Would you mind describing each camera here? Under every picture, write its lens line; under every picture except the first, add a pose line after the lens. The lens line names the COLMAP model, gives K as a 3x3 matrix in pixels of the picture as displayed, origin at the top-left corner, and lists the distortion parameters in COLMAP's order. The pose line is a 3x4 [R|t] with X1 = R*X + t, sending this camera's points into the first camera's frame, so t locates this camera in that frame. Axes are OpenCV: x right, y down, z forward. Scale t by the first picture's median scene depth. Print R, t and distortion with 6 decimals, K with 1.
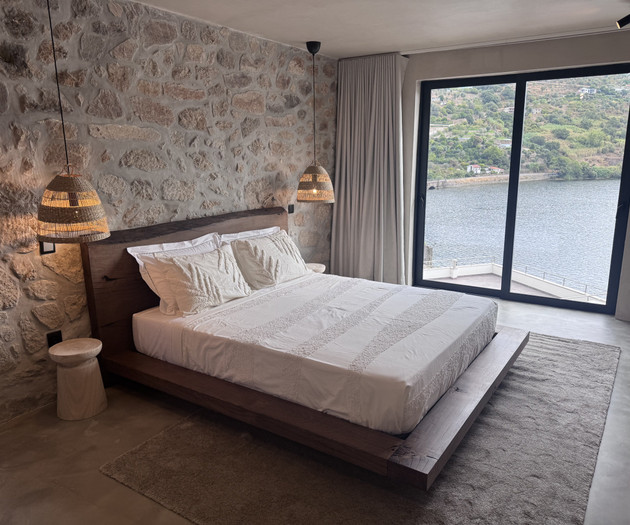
lens RADIAL K [[509.6, 0, 315.0], [0, 509.6, 262.5], [0, 0, 1]] dist [-0.005928, -0.011212]
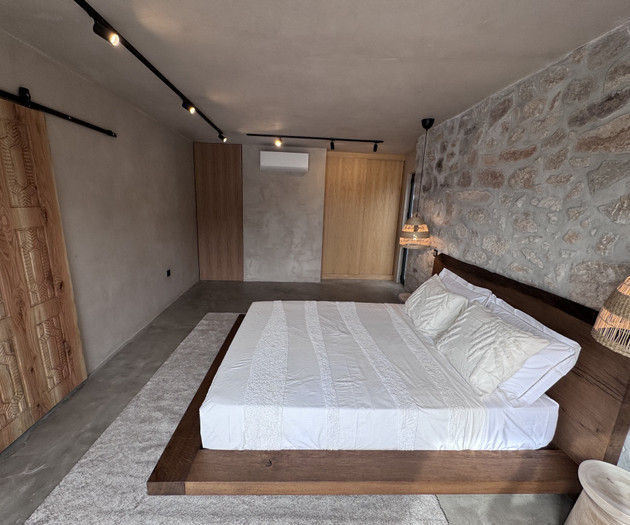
lens RADIAL K [[282.7, 0, 315.0], [0, 282.7, 262.5], [0, 0, 1]] dist [-0.001223, -0.000143]
pose [[-0.784869, 0.111396, -0.609567, 0.440932], [-0.152187, 0.918927, 0.363884, -0.276799], [0.600683, 0.378370, -0.704284, 1.236038]]
